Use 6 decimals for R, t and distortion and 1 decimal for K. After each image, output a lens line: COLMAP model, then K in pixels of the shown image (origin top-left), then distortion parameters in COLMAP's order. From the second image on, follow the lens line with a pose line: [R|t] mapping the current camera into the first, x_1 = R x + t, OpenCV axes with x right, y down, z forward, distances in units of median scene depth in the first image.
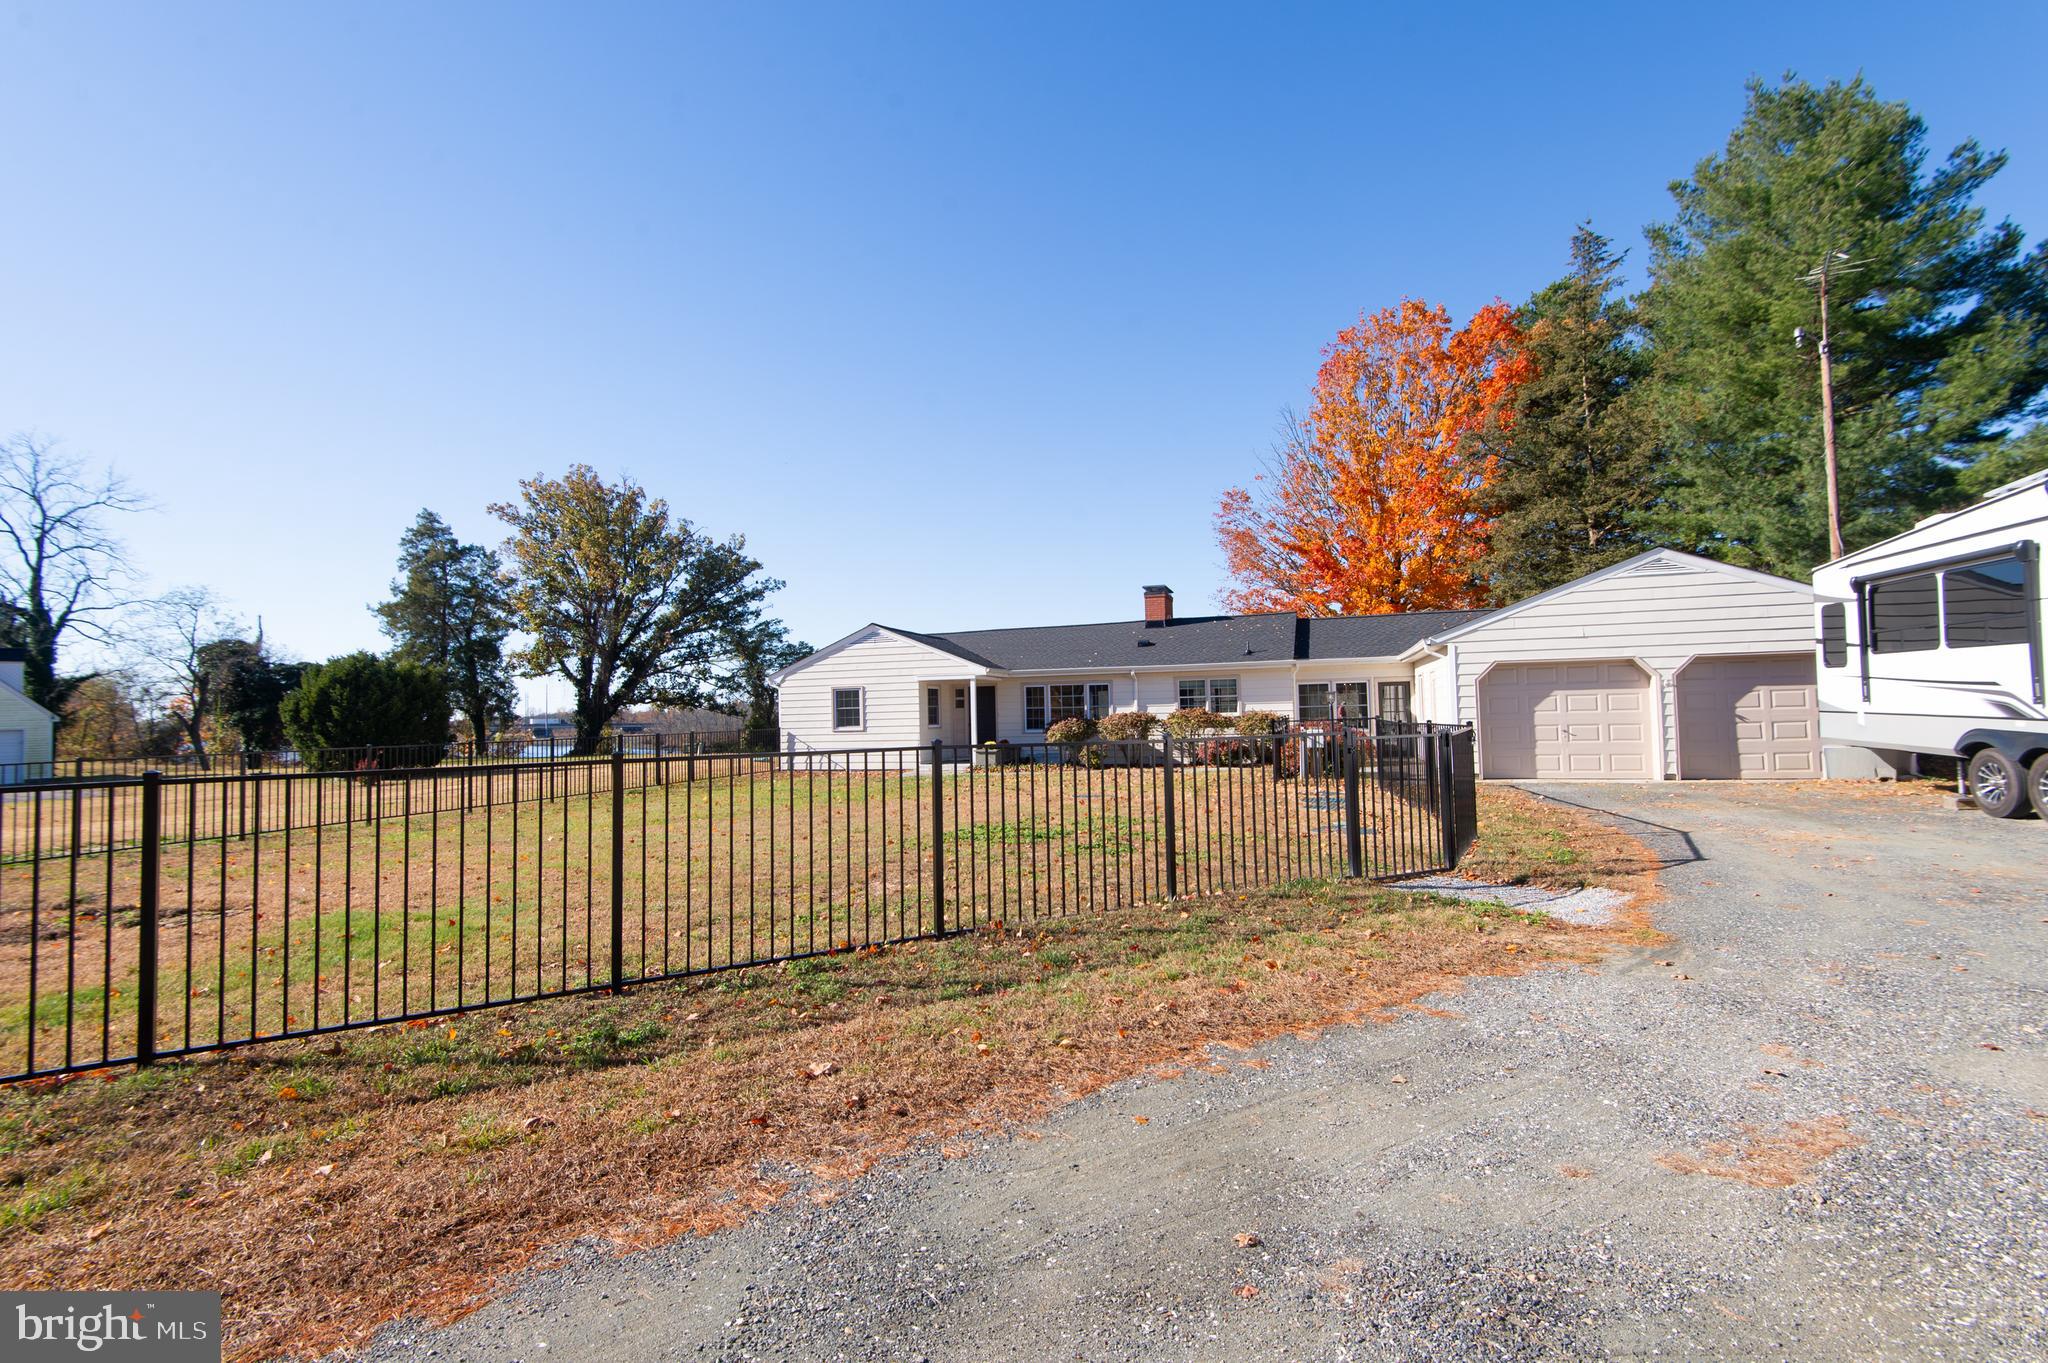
lens RADIAL K [[922.0, 0, 1009.8], [0, 922.0, 664.8], [0, 0, 1]] dist [0.003440, -0.000307]
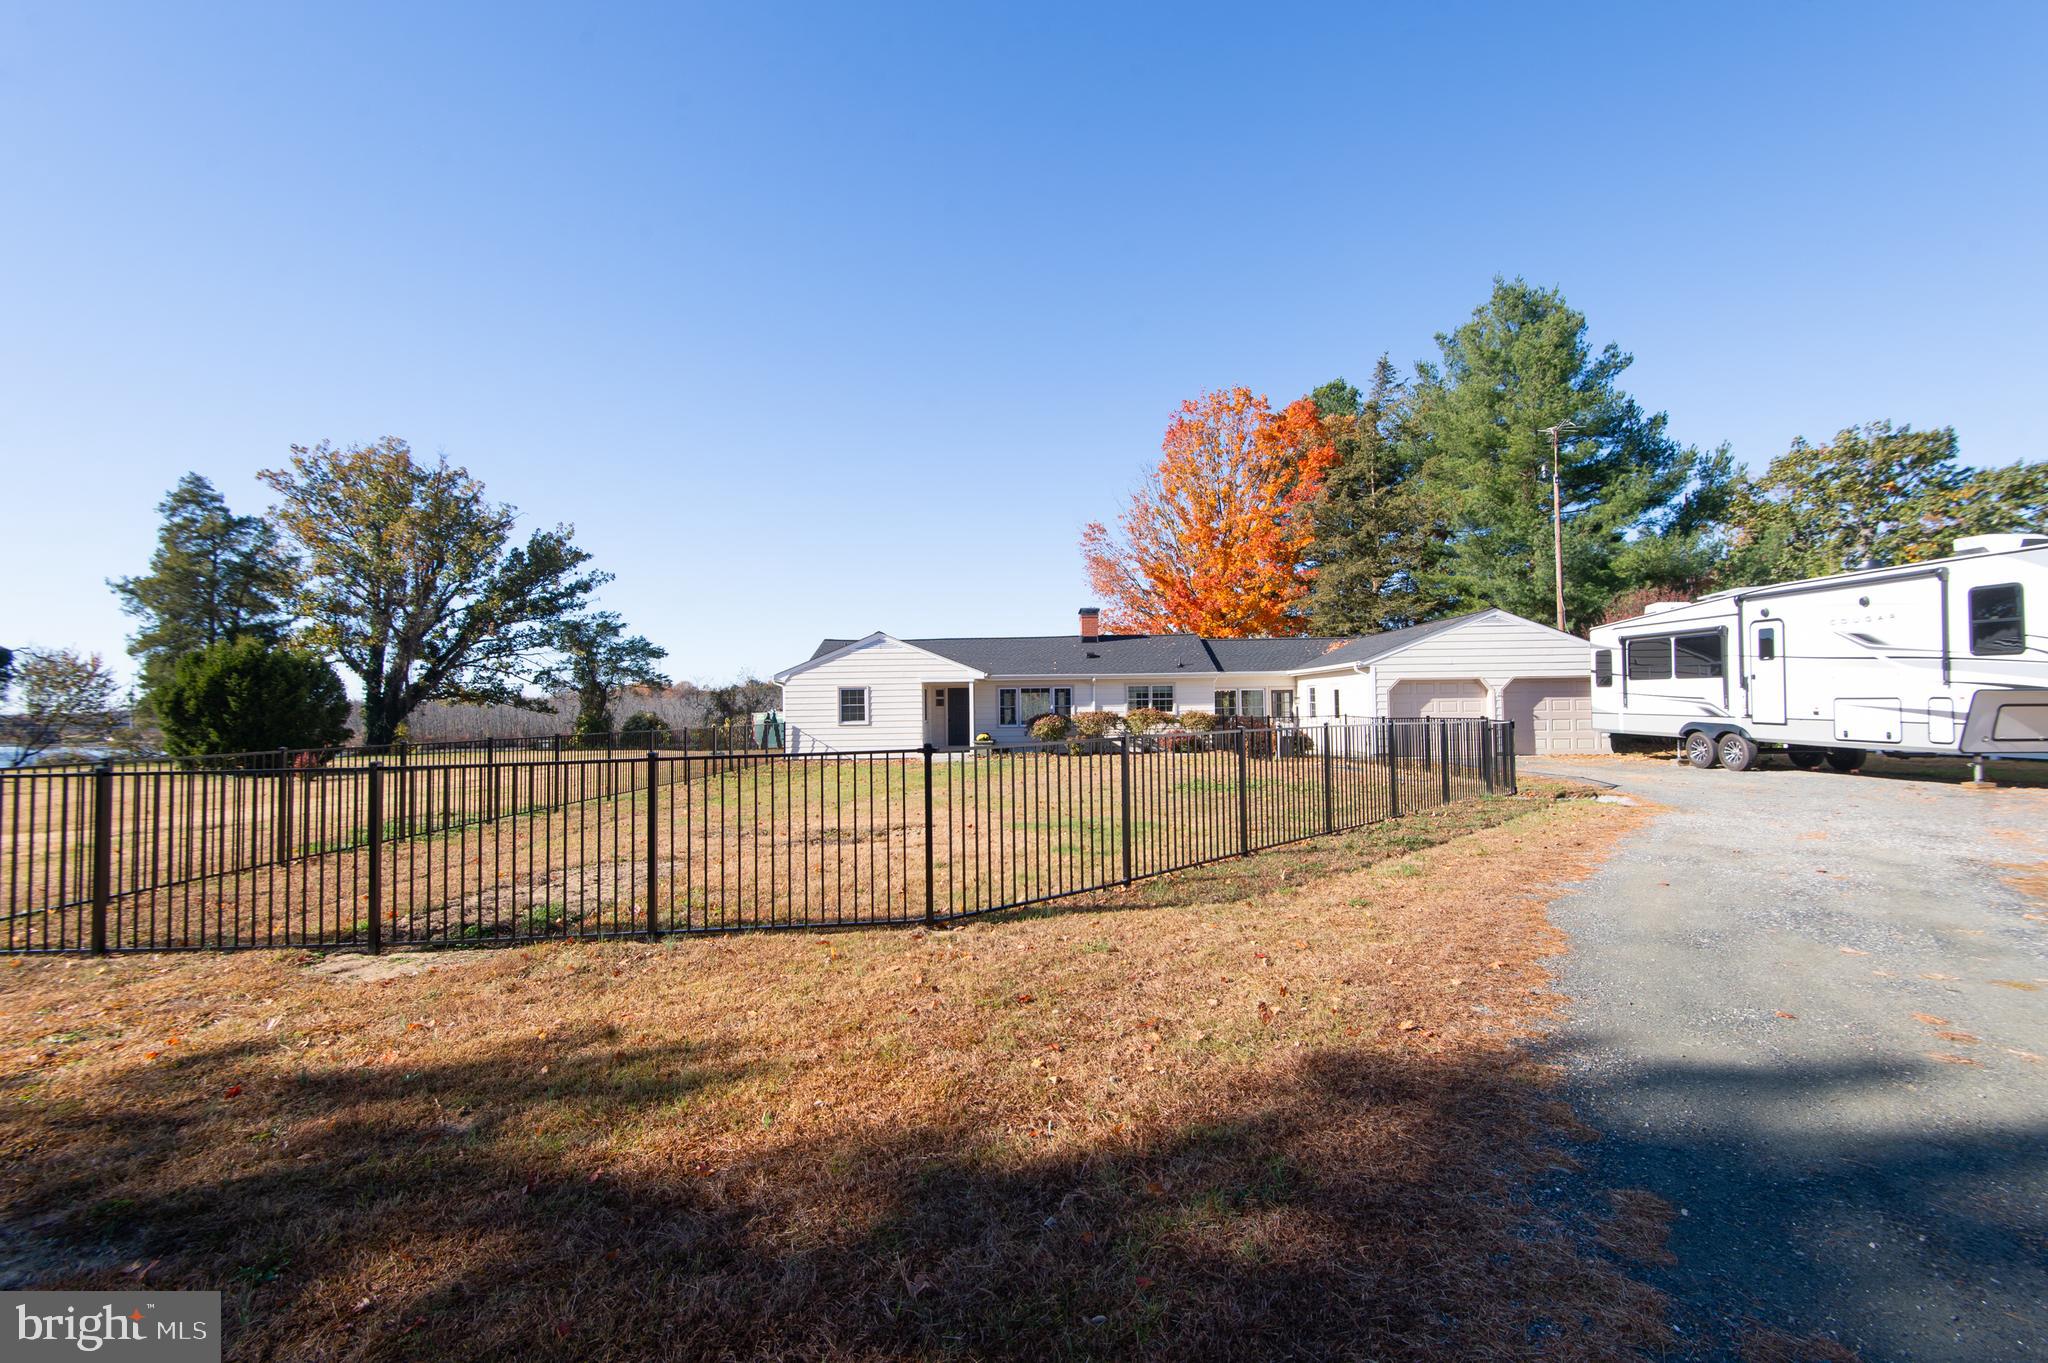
lens RADIAL K [[901.4, 0, 1029.7], [0, 901.4, 675.6], [0, 0, 1]] dist [0.027573, -0.018216]
pose [[0.951241, 0.020586, 0.307760, -0.317691], [-0.023830, 0.999693, 0.006788, -0.002425], [-0.307525, -0.013791, 0.951440, -0.135683]]
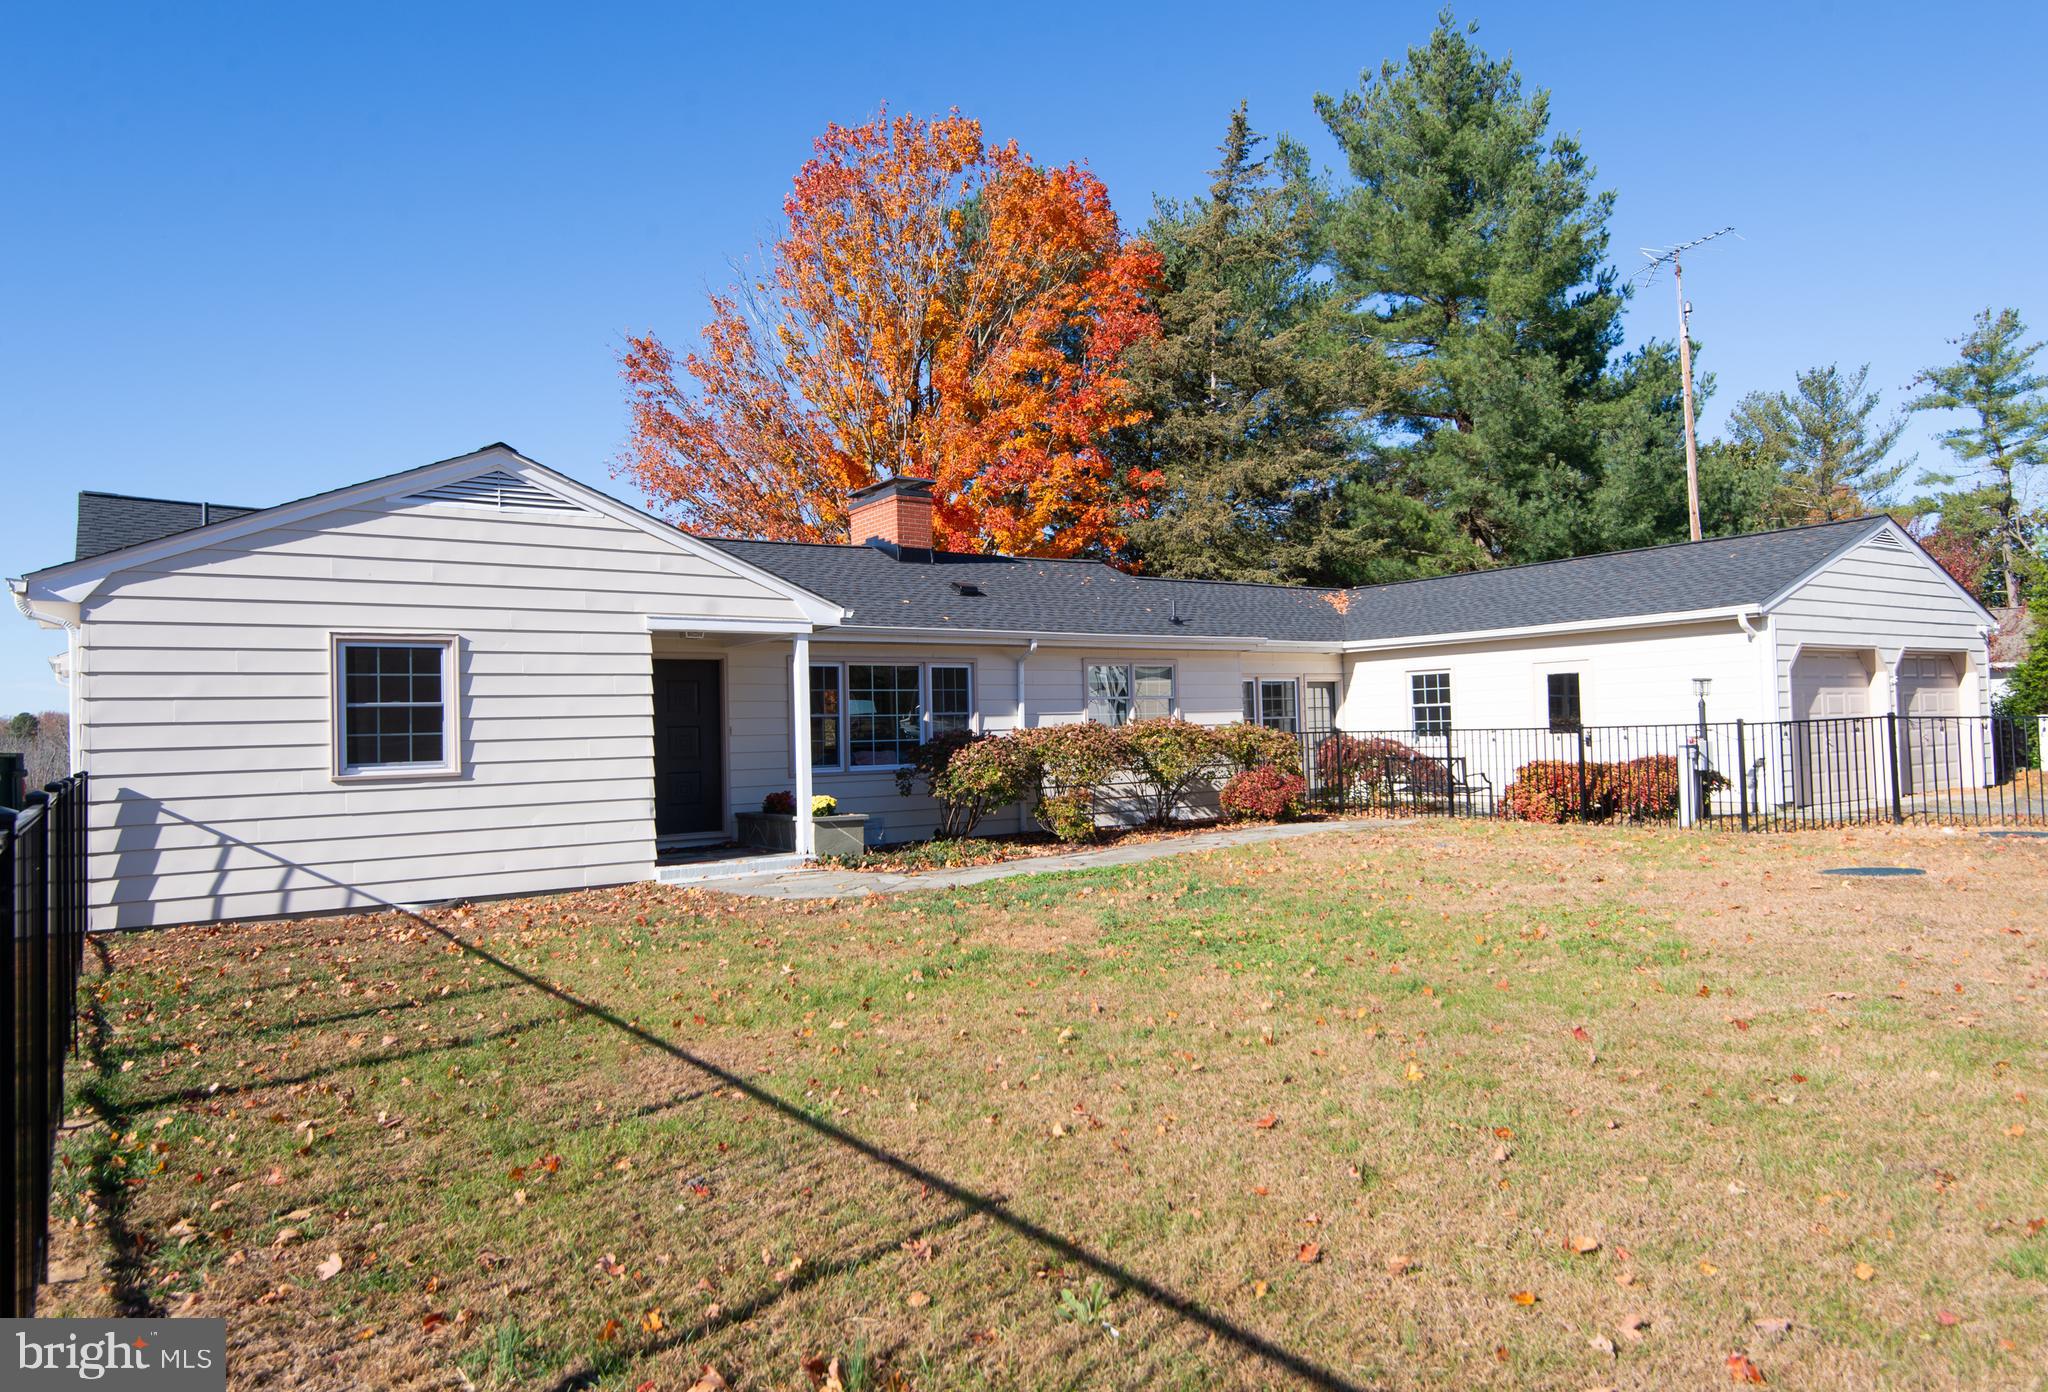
lens RADIAL K [[1353.9, 0, 1063.4], [0, 1353.9, 690.9], [0, 0, 1]] dist [-0.037634, -0.000078]
pose [[0.557547, 0.036044, 0.829363, -0.429720], [-0.026054, 0.999325, -0.025915, 0.048999], [-0.829737, -0.007160, 0.558109, 0.574258]]
